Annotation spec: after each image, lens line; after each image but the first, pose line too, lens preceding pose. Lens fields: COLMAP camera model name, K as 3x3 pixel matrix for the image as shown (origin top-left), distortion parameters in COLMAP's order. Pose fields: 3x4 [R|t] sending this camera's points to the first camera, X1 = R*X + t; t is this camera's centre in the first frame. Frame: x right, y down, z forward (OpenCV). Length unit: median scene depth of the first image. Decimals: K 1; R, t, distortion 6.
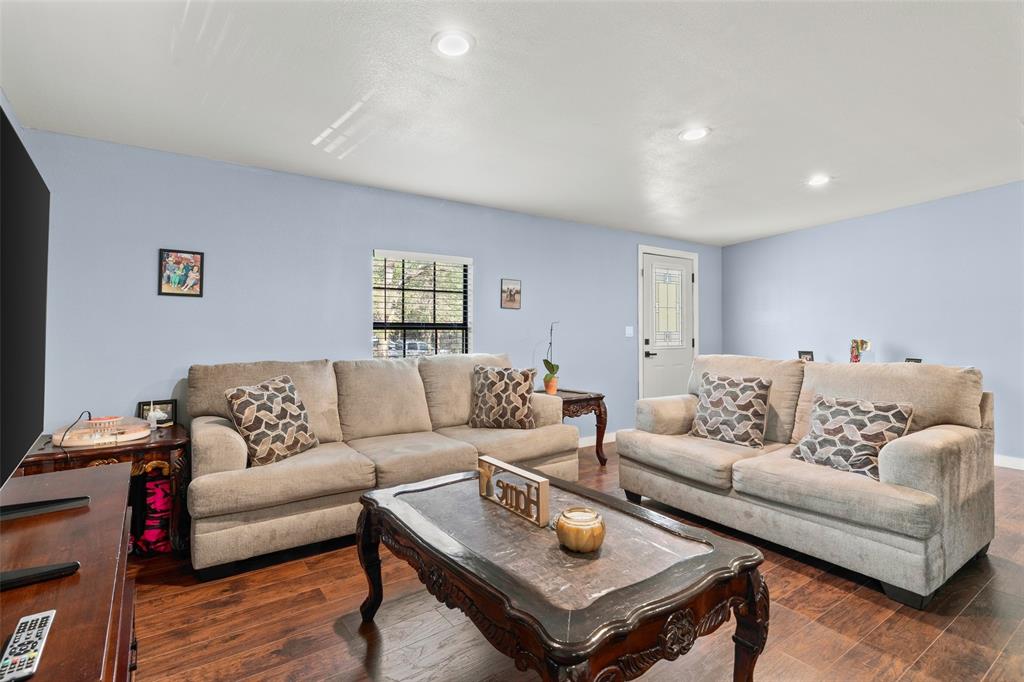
lens RADIAL K [[496.0, 0, 511.7], [0, 496.0, 329.8], [0, 0, 1]] dist [-0.002327, -0.000333]
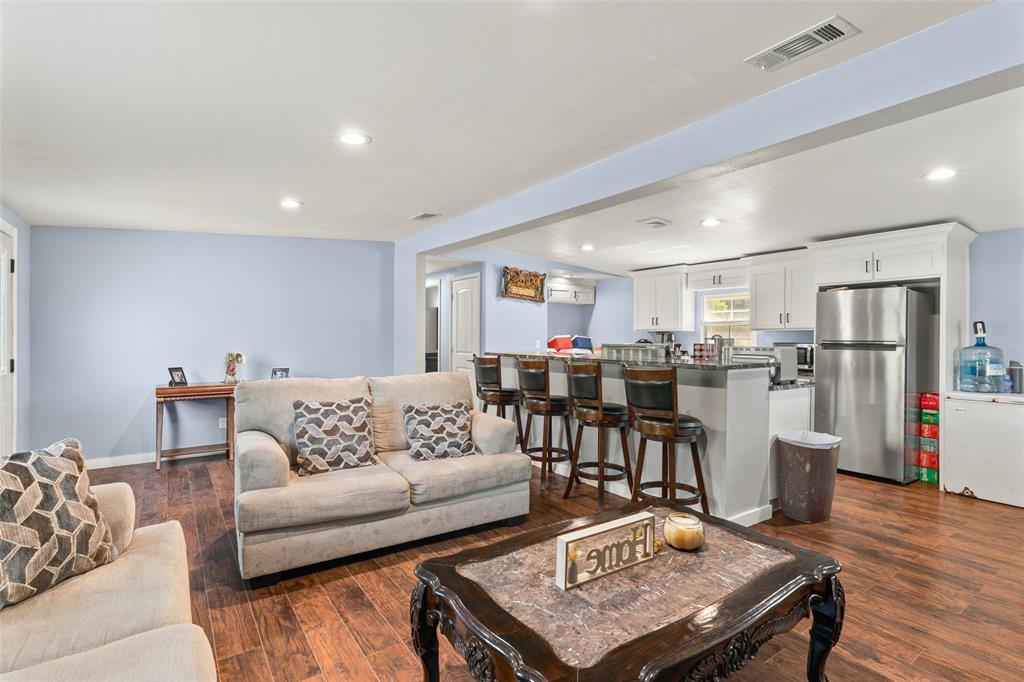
lens RADIAL K [[491.0, 0, 494.3], [0, 491.0, 340.3], [0, 0, 1]] dist [0.003073, 0.000049]
pose [[0.033489, -0.009540, 0.999394, -0.505809], [-0.005487, 0.999938, 0.009729, -0.033465], [-0.999424, -0.005810, 0.033435, 0.677048]]
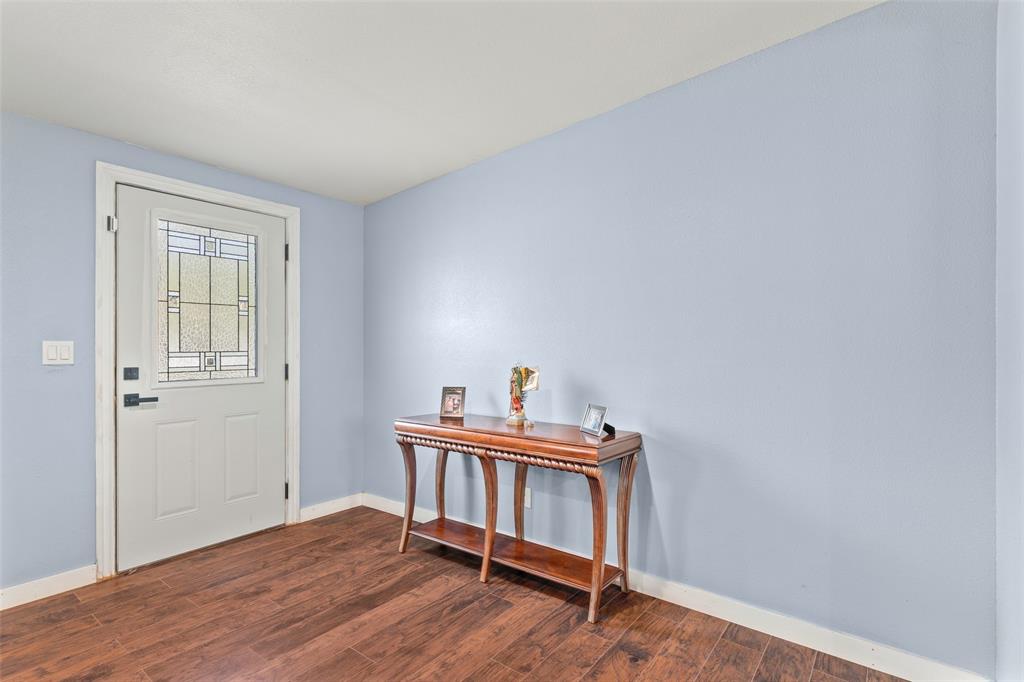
lens RADIAL K [[509.2, 0, 512.0], [0, 509.2, 341.0], [0, 0, 1]] dist [-0.001923, -0.000214]
pose [[0.954009, 0.004195, 0.299748, 0.852276], [-0.001291, 0.999950, -0.009885, -0.004490], [-0.299774, 0.009043, 0.953967, 0.780549]]
